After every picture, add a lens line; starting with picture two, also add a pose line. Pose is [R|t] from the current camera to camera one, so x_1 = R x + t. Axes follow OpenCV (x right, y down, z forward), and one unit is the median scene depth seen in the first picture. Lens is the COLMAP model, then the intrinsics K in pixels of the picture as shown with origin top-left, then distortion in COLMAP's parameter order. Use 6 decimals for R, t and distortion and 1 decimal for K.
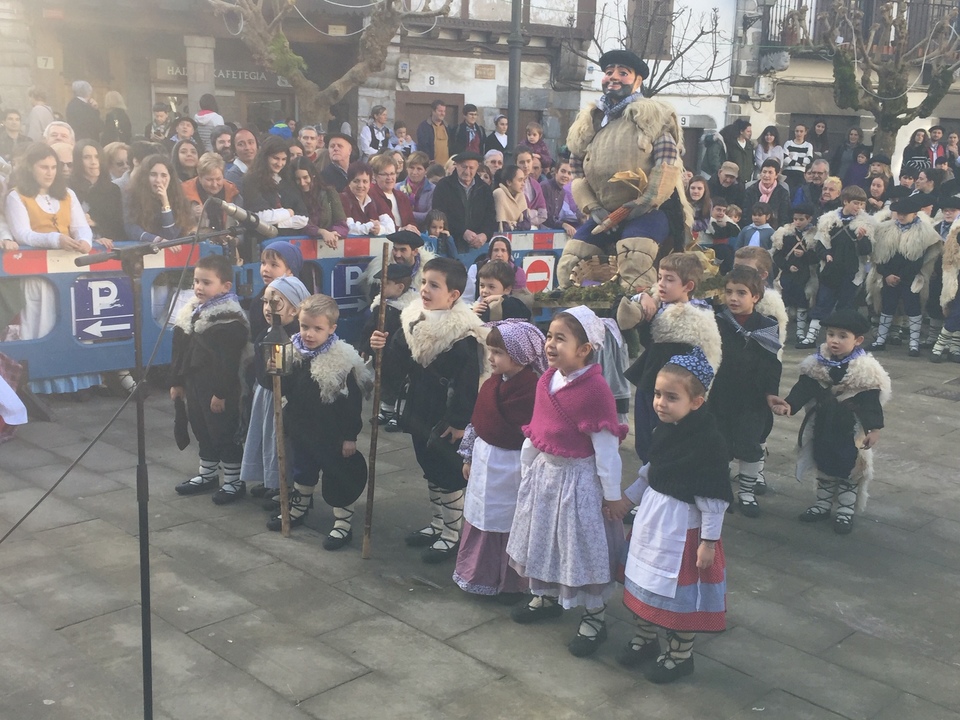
lens RADIAL K [[1052.2, 0, 492.4], [0, 1052.2, 360.2], [0, 0, 1]] dist [0.051021, 0.000000]
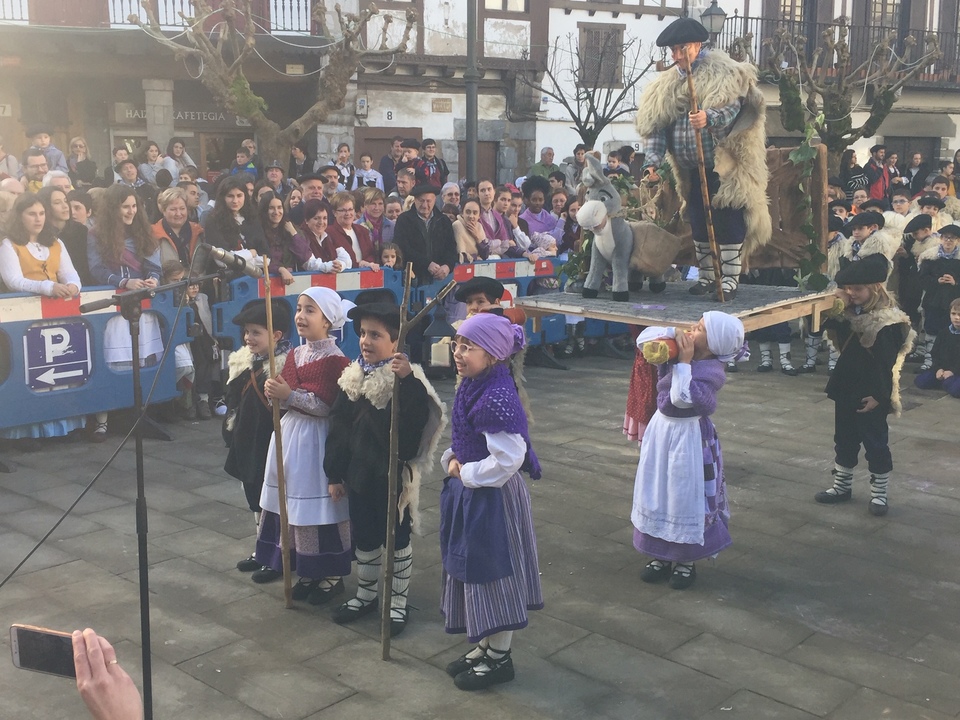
lens RADIAL K [[1052.2, 0, 492.9], [0, 1052.2, 354.9], [0, 0, 1]] dist [0.051021, 0.000000]
pose [[0.998720, -0.038805, 0.032449, -0.000363], [0.039787, 0.998752, -0.030188, -0.000214], [-0.031237, 0.031441, 0.999017, -0.011135]]
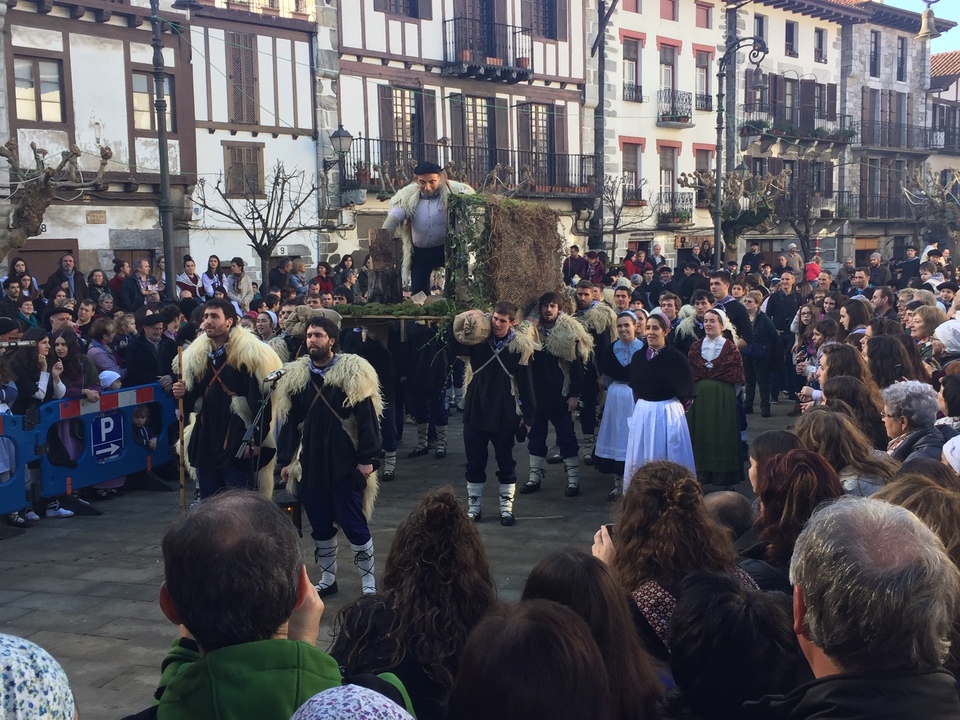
lens RADIAL K [[1058.5, 0, 487.8], [0, 1058.5, 354.0], [0, 0, 1]] dist [0.064620, 0.000000]
pose [[0.914329, -0.096167, 0.393389, -0.094964], [0.134898, 0.988244, -0.071949, -0.006595], [-0.381846, 0.118852, 0.916552, -0.138288]]
